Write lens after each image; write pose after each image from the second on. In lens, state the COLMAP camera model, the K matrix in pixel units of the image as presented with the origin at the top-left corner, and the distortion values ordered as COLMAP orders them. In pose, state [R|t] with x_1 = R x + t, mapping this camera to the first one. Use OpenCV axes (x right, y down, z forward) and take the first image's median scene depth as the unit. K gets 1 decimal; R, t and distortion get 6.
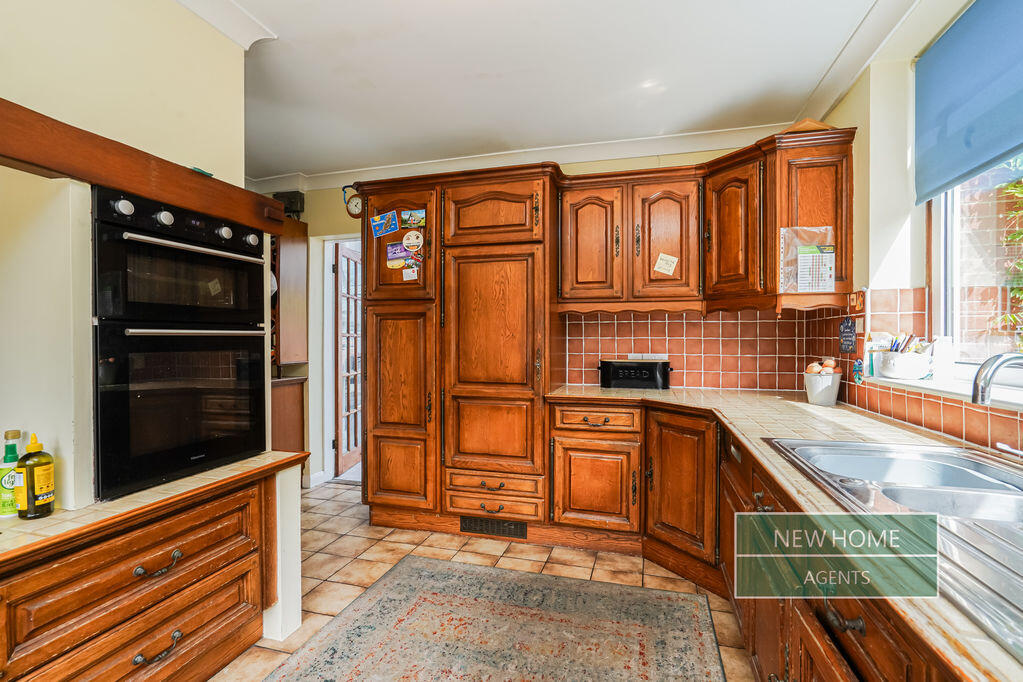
lens RADIAL K [[484.3, 0, 511.5], [0, 484.3, 341.0], [0, 0, 1]] dist [0.000002, -0.000031]
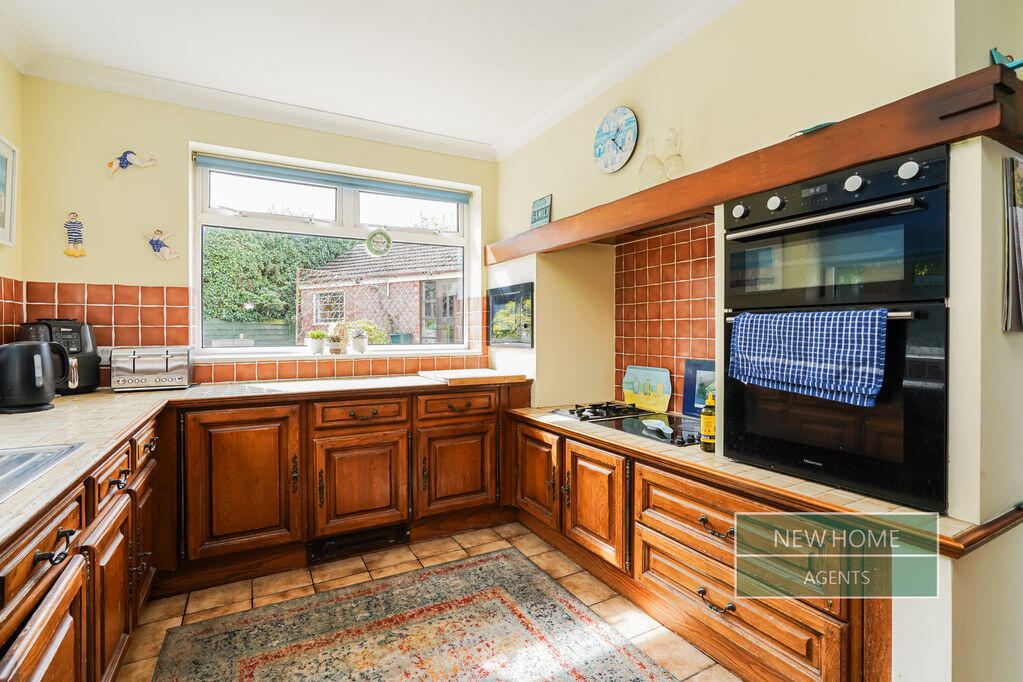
lens RADIAL K [[484.3, 0, 511.5], [0, 484.3, 341.0], [0, 0, 1]] dist [0.000002, -0.000031]
pose [[-0.717223, 0.006143, -0.696816, 0.389635], [-0.005695, 0.999876, 0.014677, 0.017436], [0.696820, 0.014495, -0.717099, 1.447683]]
